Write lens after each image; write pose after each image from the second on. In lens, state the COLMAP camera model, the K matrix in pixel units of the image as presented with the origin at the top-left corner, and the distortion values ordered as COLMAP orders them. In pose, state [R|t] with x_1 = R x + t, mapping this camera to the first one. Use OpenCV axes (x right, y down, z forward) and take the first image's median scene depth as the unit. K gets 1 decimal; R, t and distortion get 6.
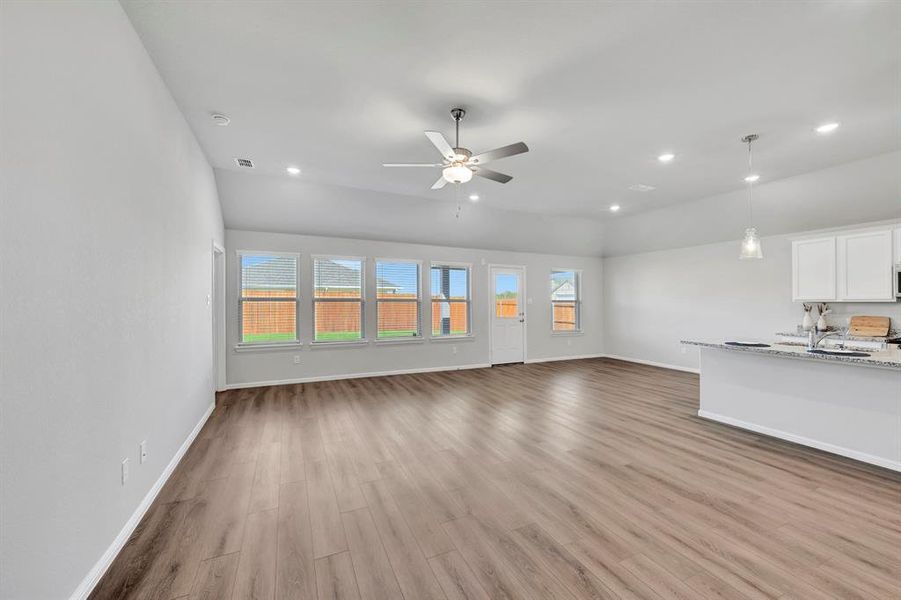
lens RADIAL K [[356.5, 0, 454.6], [0, 356.5, 296.3], [0, 0, 1]] dist [0.000658, 0.000341]
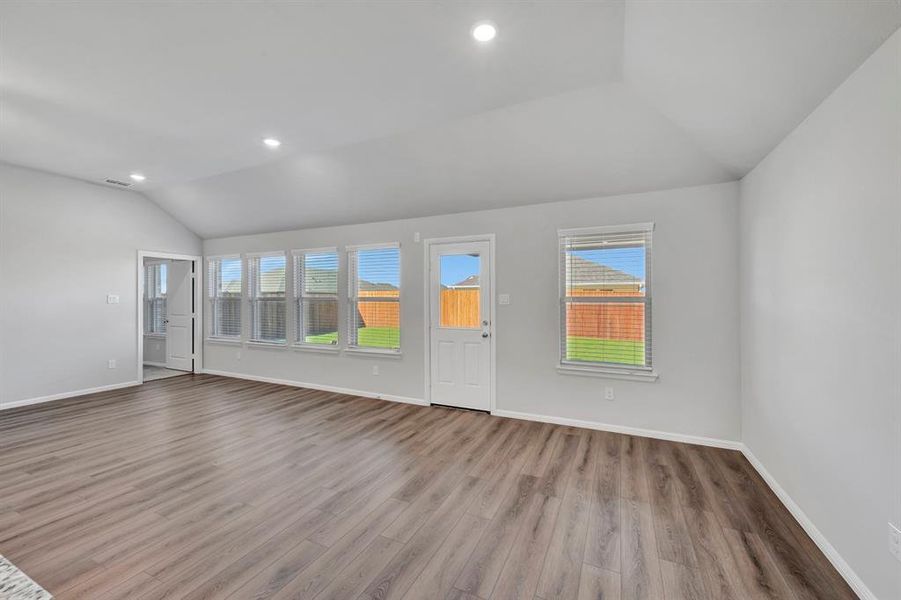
lens RADIAL K [[356.5, 0, 457.7], [0, 356.5, 302.3], [0, 0, 1]] dist [0.000658, 0.000341]
pose [[0.643225, 0.005573, -0.765657, 0.854970], [0.011149, 0.999799, 0.016643, 0.011774], [0.765596, -0.019241, 0.643034, 0.915782]]
